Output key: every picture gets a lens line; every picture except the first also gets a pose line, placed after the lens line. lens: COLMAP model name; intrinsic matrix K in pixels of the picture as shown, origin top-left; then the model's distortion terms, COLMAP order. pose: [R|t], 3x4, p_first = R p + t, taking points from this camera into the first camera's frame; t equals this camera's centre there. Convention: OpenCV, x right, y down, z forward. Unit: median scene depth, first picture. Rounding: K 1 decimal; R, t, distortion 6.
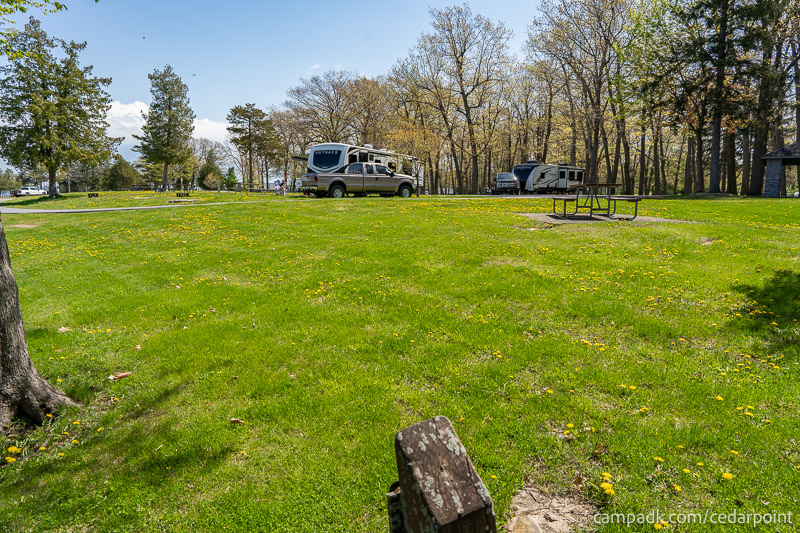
lens RADIAL K [[531.7, 0, 400.0], [0, 531.7, 266.5], [0, 0, 1]] dist [-0.002186, 0.004838]
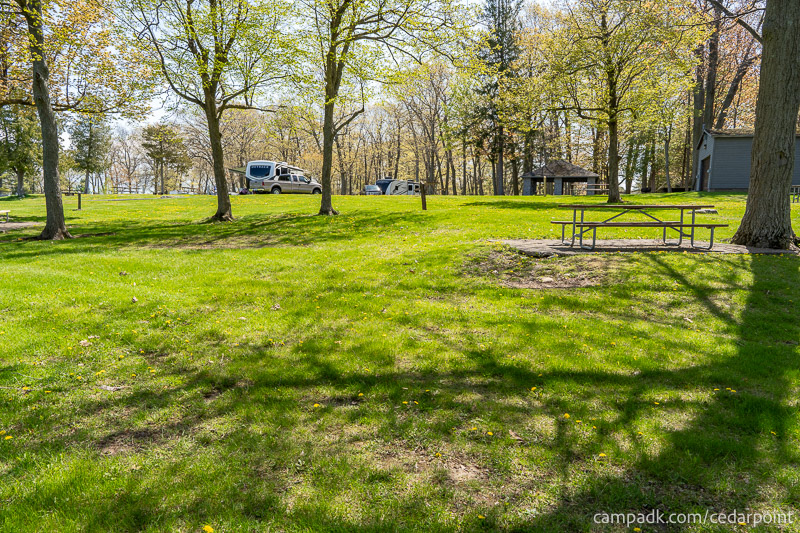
lens RADIAL K [[531.7, 0, 400.0], [0, 531.7, 266.5], [0, 0, 1]] dist [-0.002186, 0.004838]
pose [[0.960092, -0.023955, 0.278655, -0.107114], [0.033198, 0.999042, -0.028498, 0.068234], [-0.277706, 0.036611, 0.959968, -0.300878]]
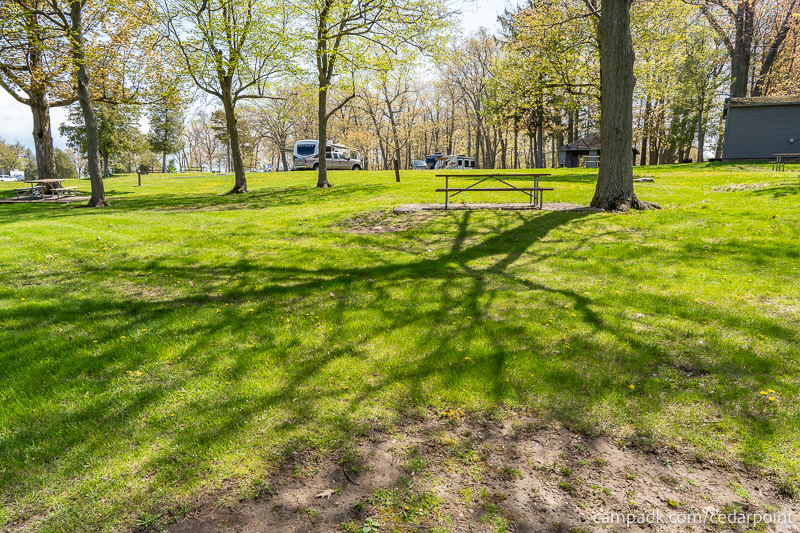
lens RADIAL K [[531.7, 0, 400.0], [0, 531.7, 266.5], [0, 0, 1]] dist [-0.002186, 0.004838]
pose [[0.990040, -0.026039, 0.138358, -0.052028], [0.024632, 0.999626, 0.011868, 0.080647], [-0.138615, -0.008342, 0.990311, -0.370435]]
